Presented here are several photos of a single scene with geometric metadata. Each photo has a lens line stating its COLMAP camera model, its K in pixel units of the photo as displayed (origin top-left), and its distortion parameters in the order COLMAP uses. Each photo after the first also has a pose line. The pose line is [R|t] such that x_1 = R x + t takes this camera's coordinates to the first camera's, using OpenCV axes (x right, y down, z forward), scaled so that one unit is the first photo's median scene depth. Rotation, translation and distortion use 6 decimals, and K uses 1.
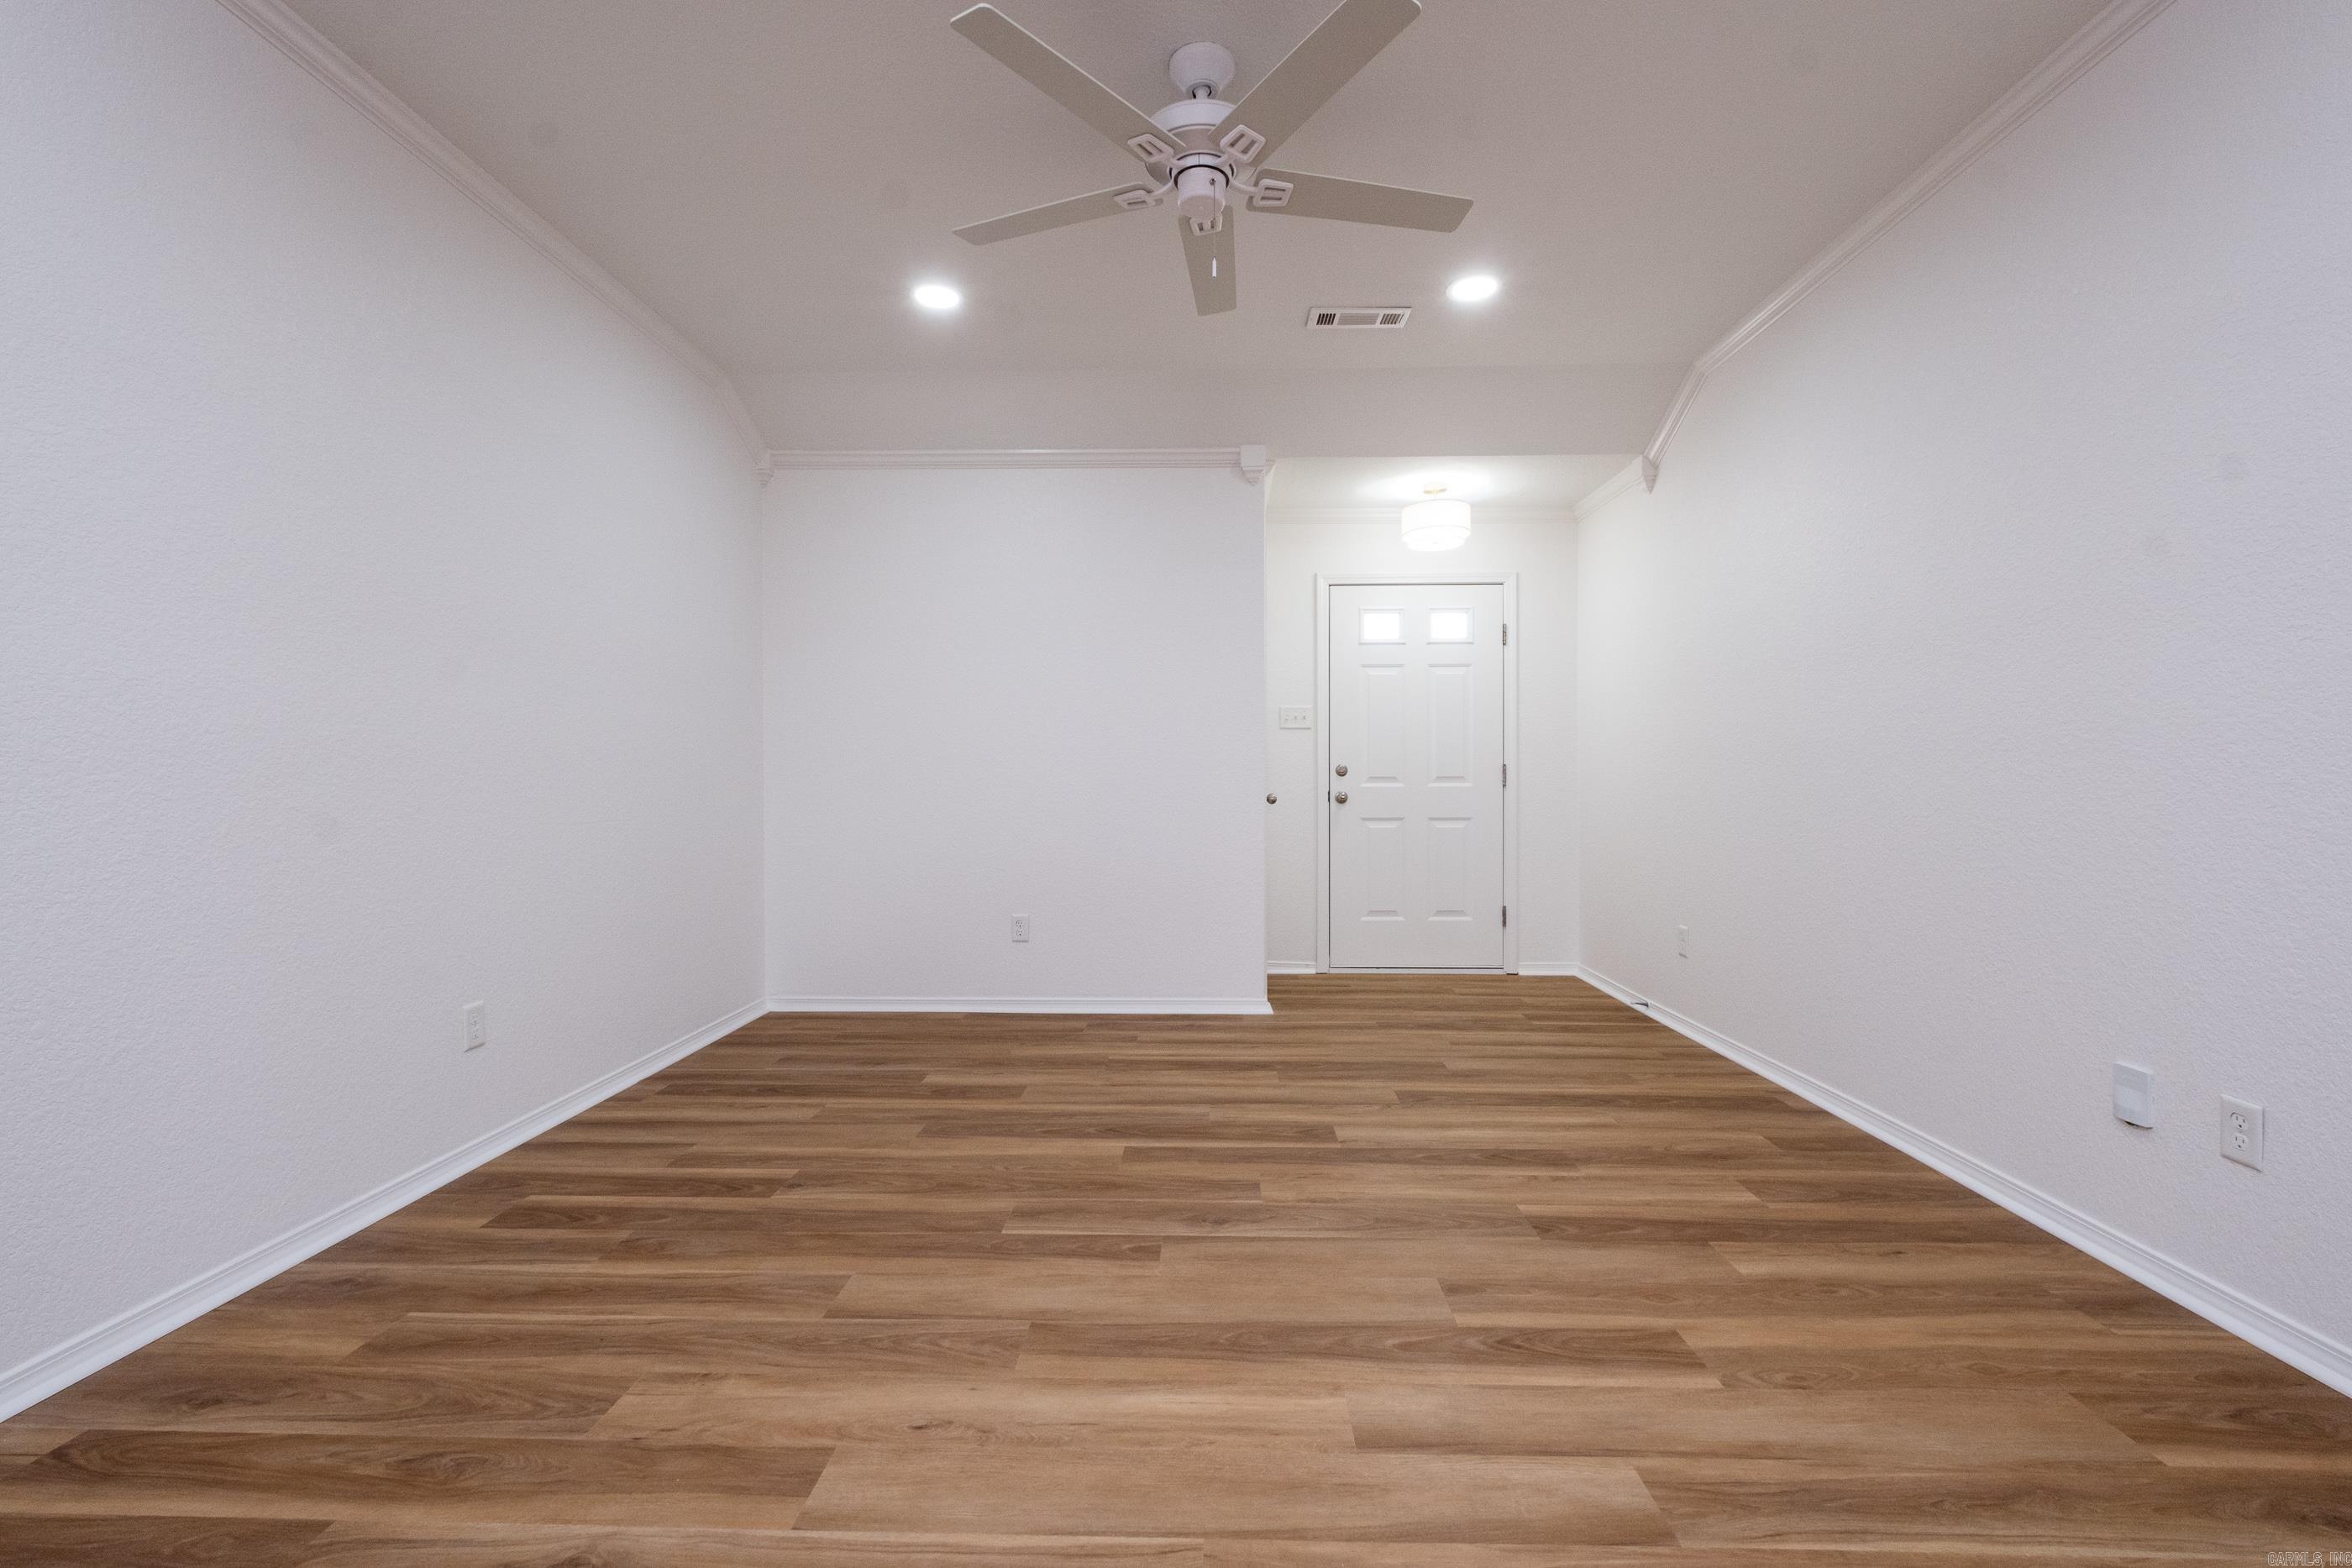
lens RADIAL K [[1018.8, 0, 1176.0], [0, 1018.8, 784.0], [0, 0, 1]] dist [-0.000519, -0.000933]
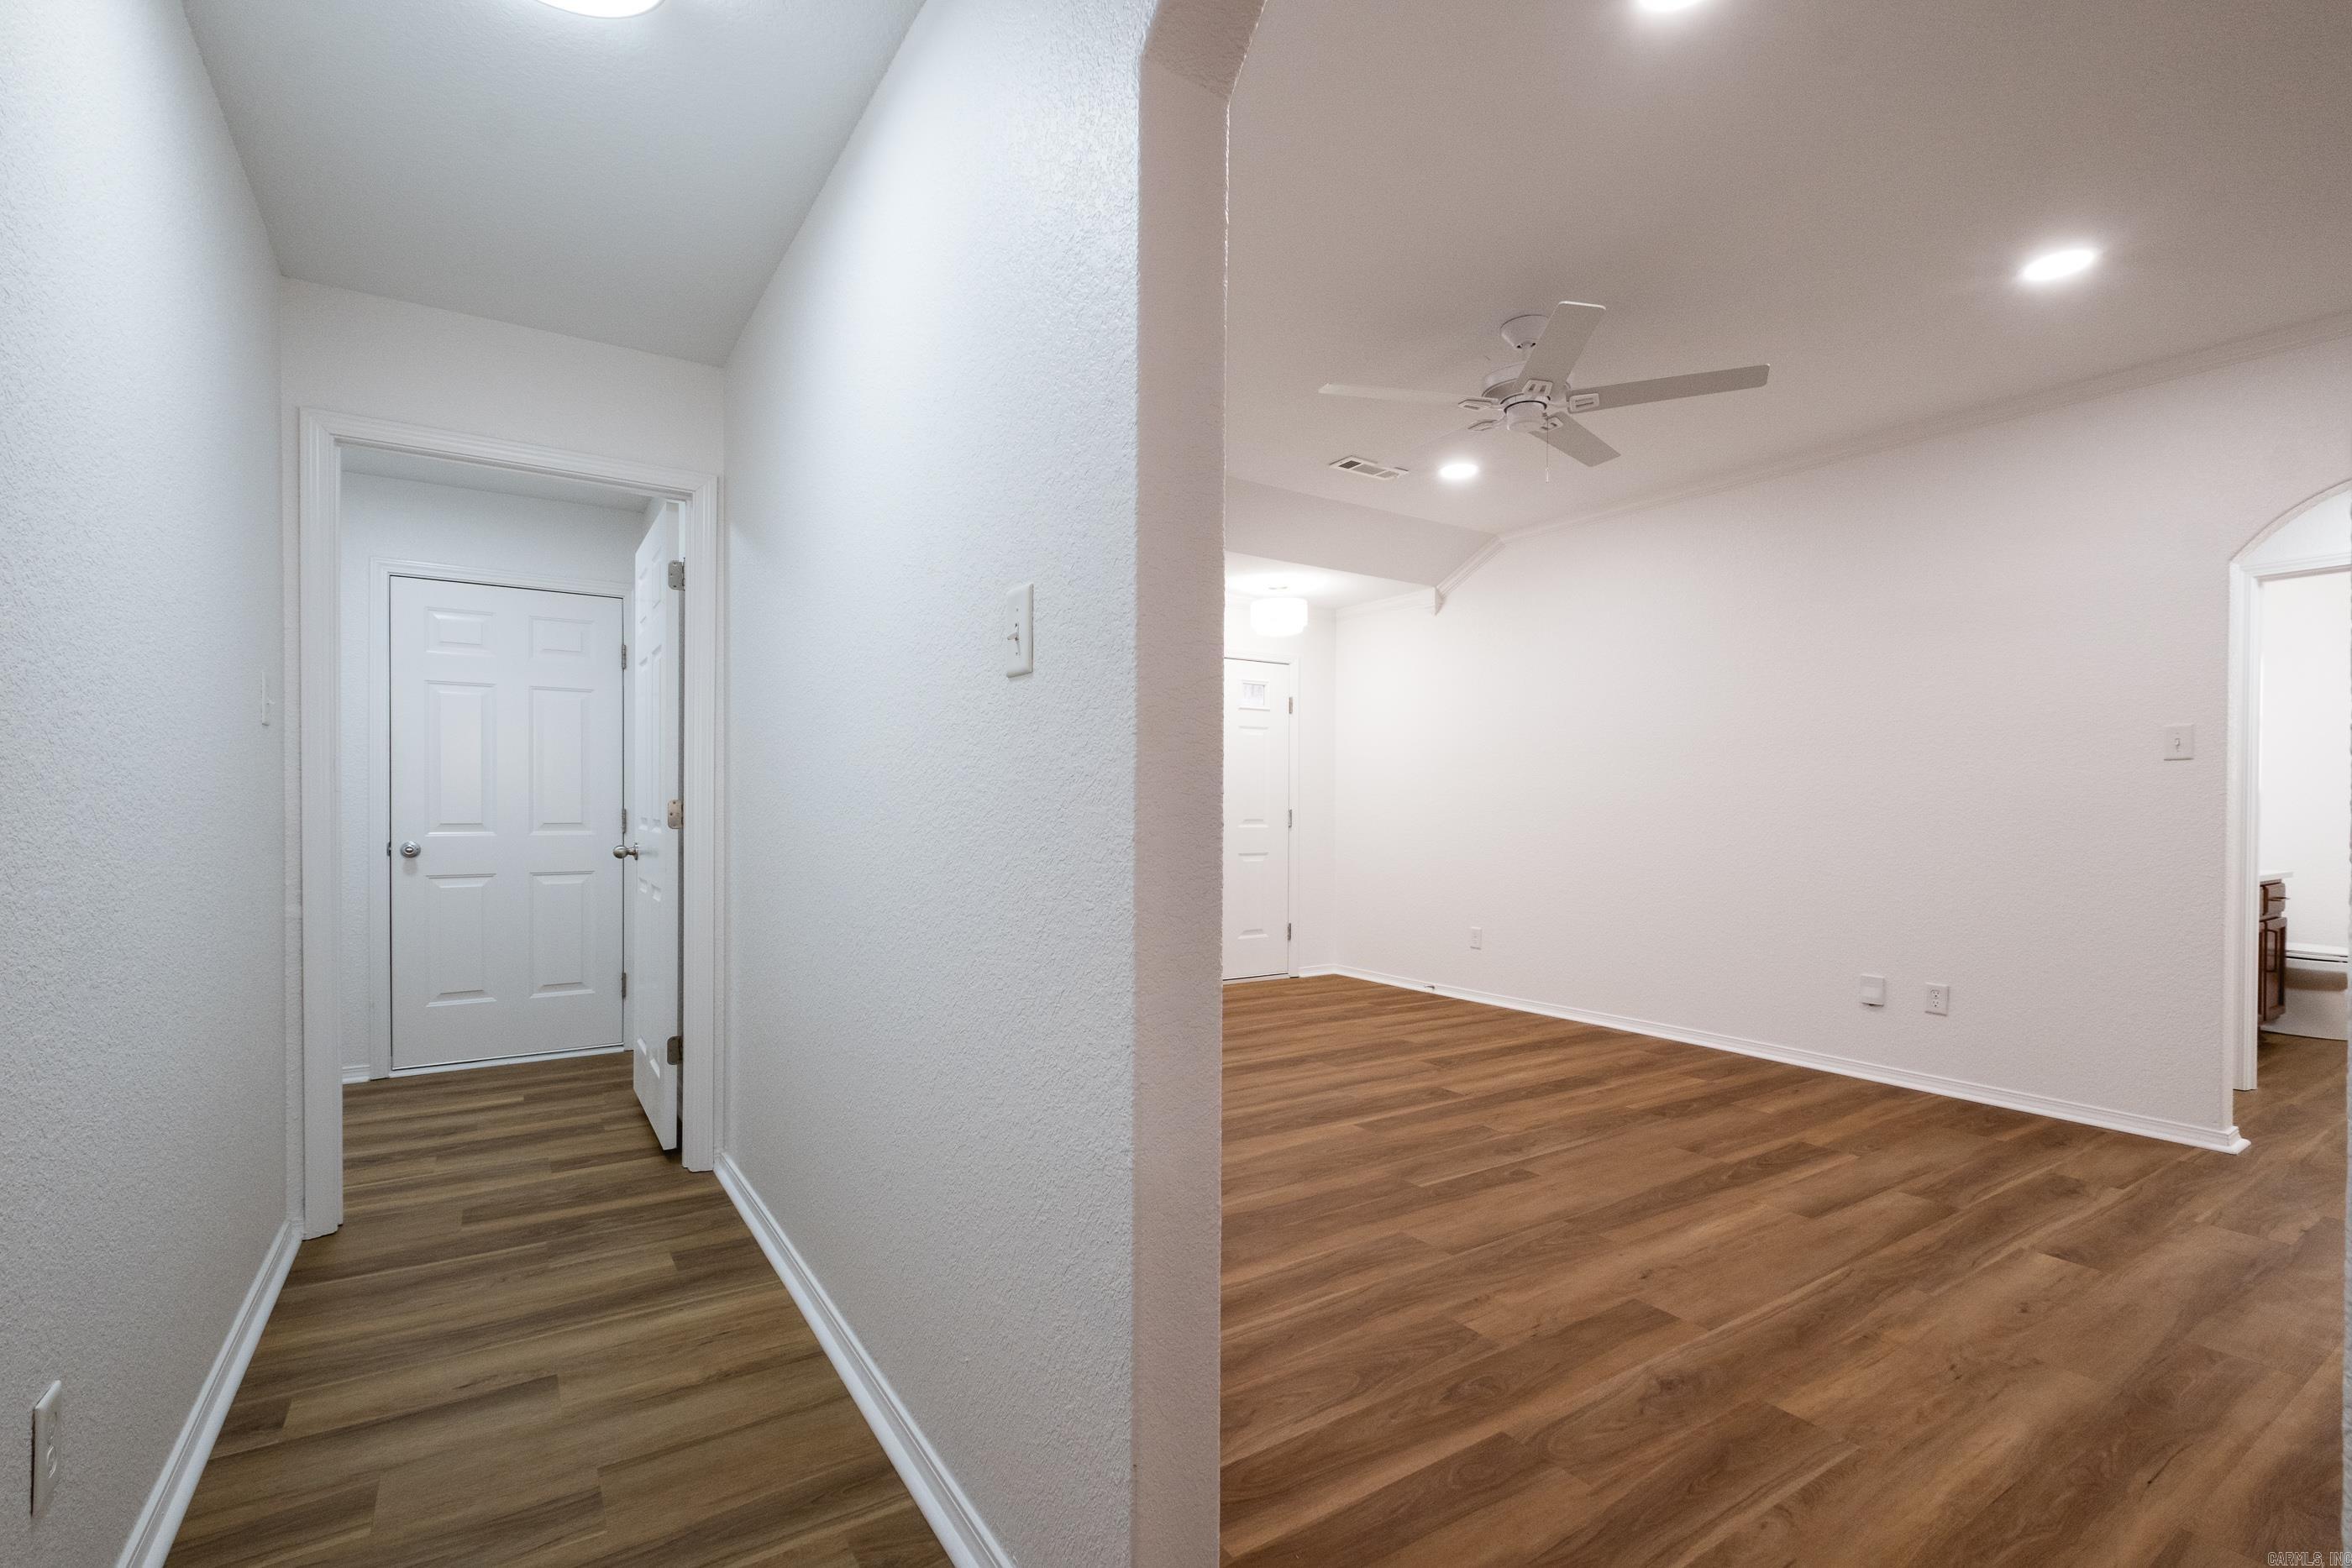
lens RADIAL K [[1024.6, 0, 1168.2], [0, 1024.6, 810.1], [0, 0, 1]] dist [0.002642, -0.004919]
pose [[0.830618, 0.001341, 0.556841, -0.929240], [0.001399, 0.999989, -0.004495, -0.024138], [-0.556841, 0.004513, 0.830607, 0.079846]]
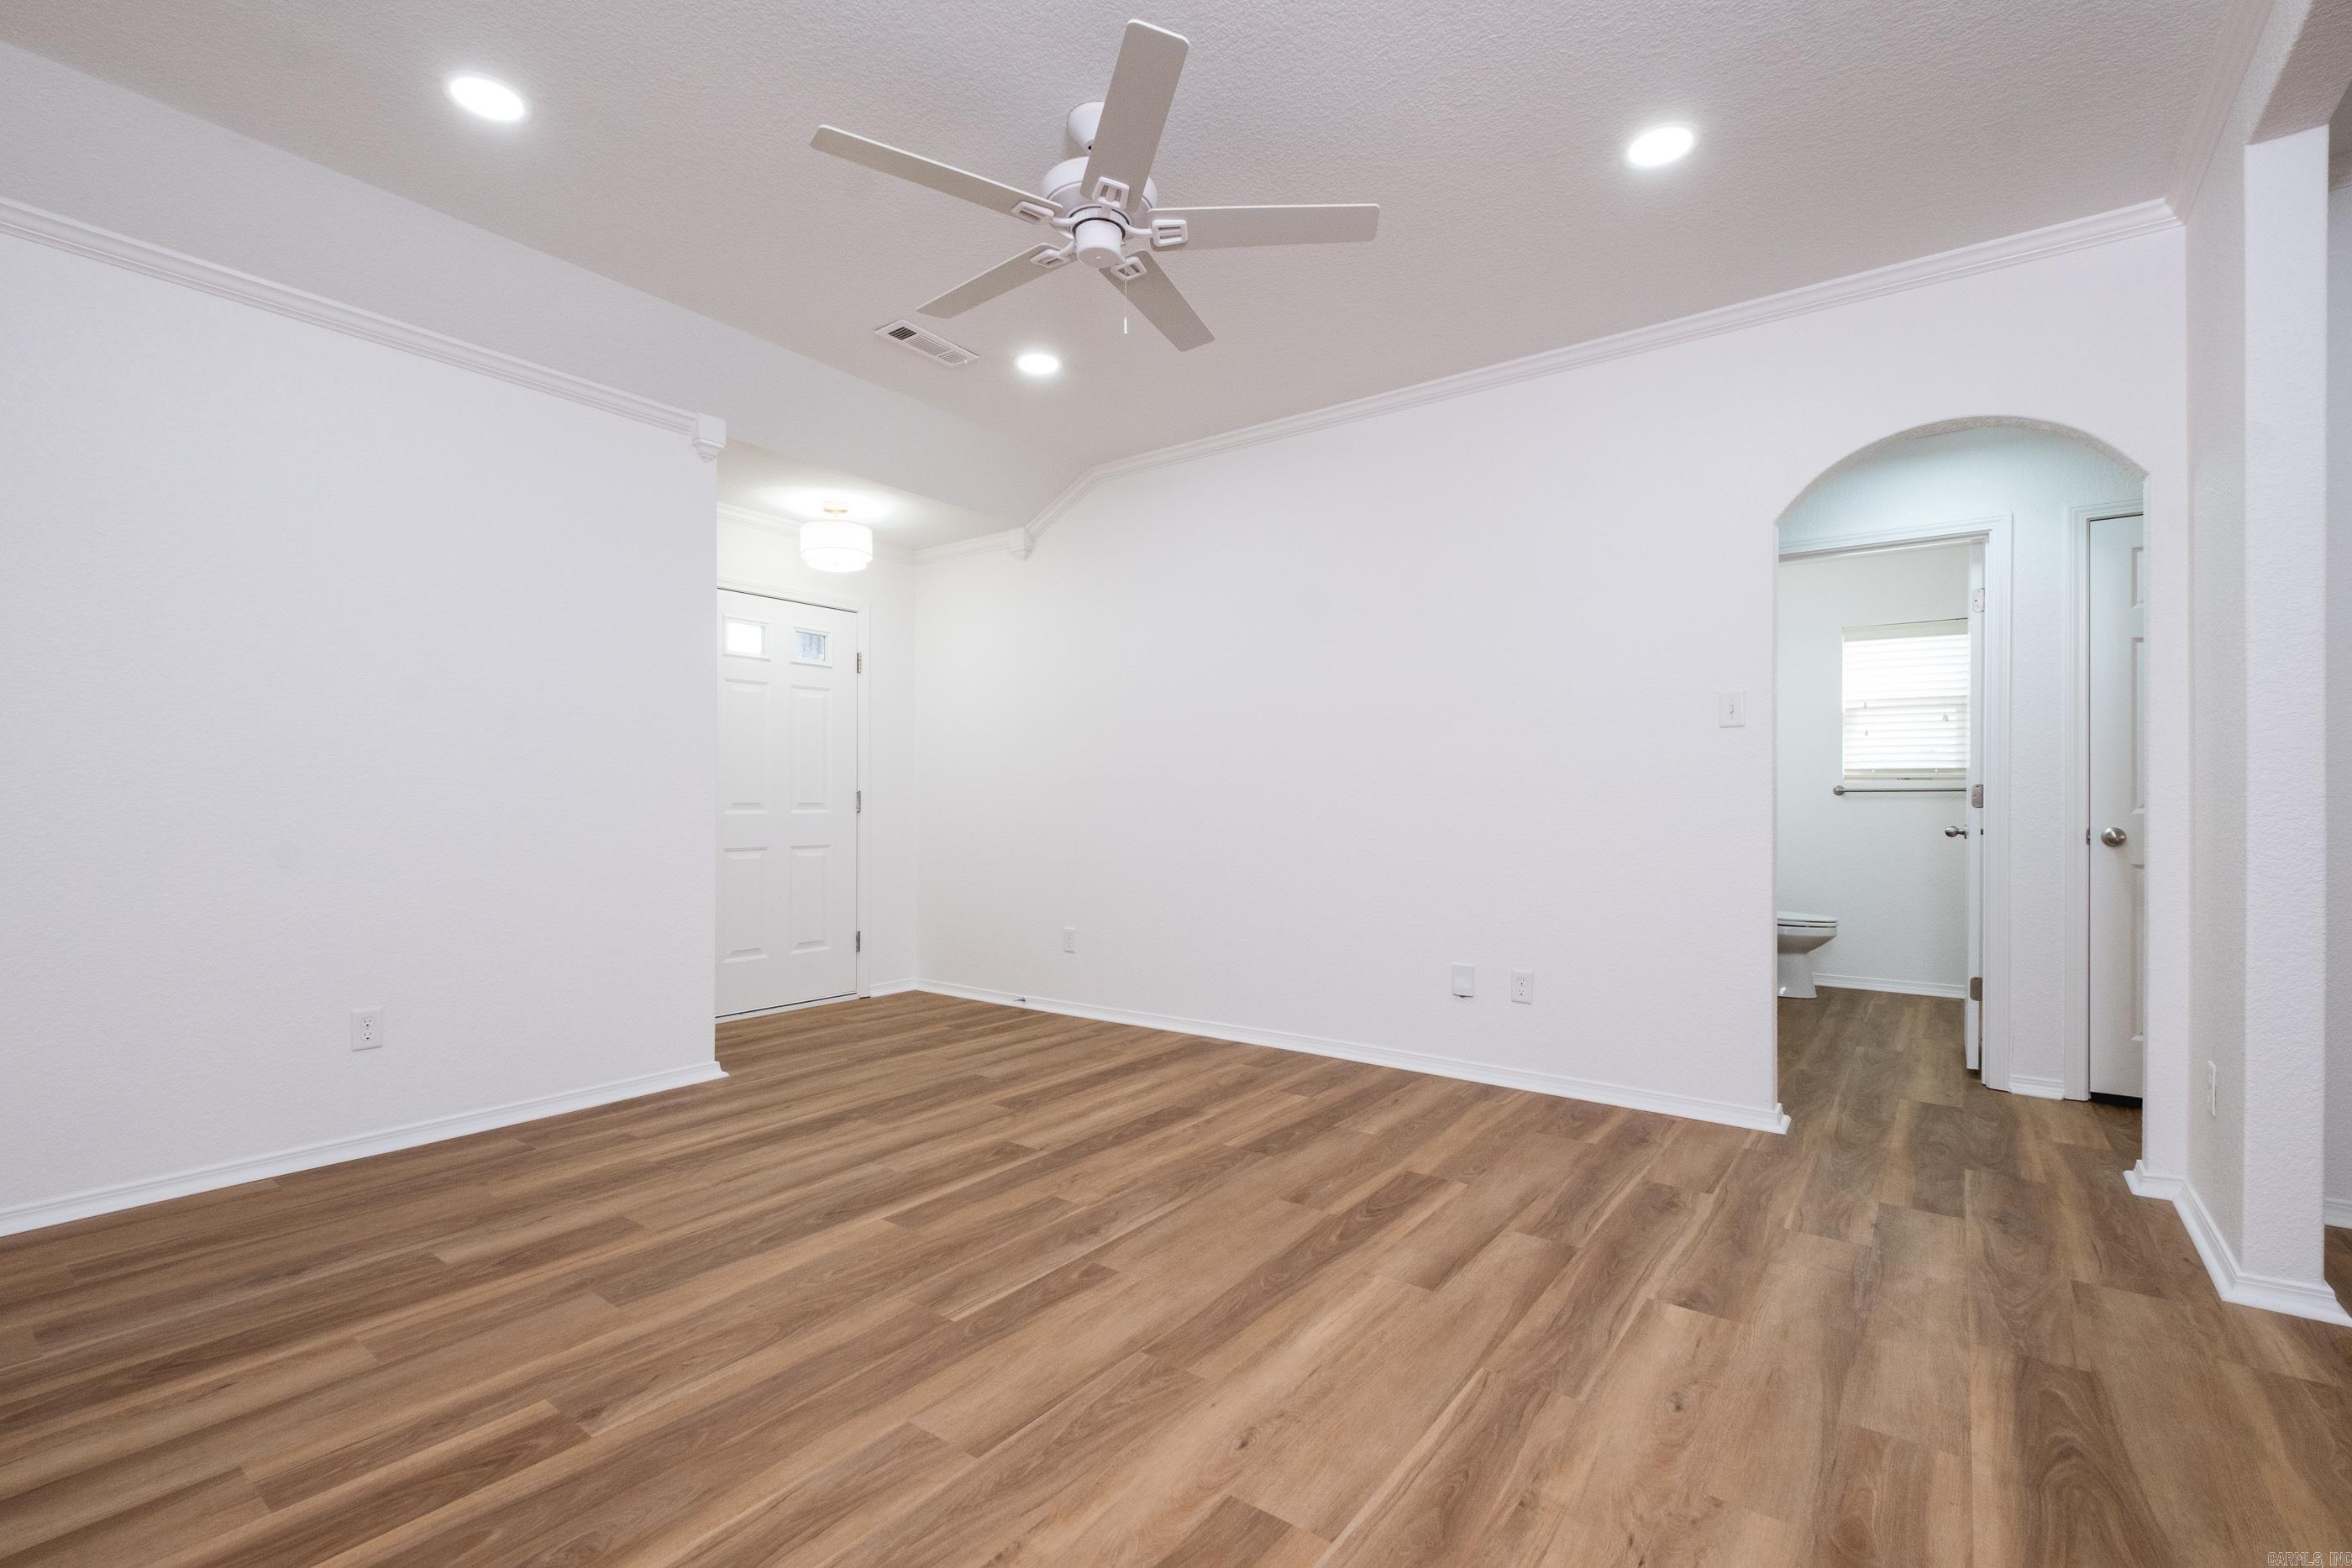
lens RADIAL K [[1024.6, 0, 1168.2], [0, 1024.6, 810.1], [0, 0, 1]] dist [0.002642, -0.004919]
pose [[0.581228, -0.005117, 0.813725, -0.641532], [0.006221, 0.999979, 0.001844, -0.011062], [-0.813717, 0.003990, 0.581247, 0.252165]]
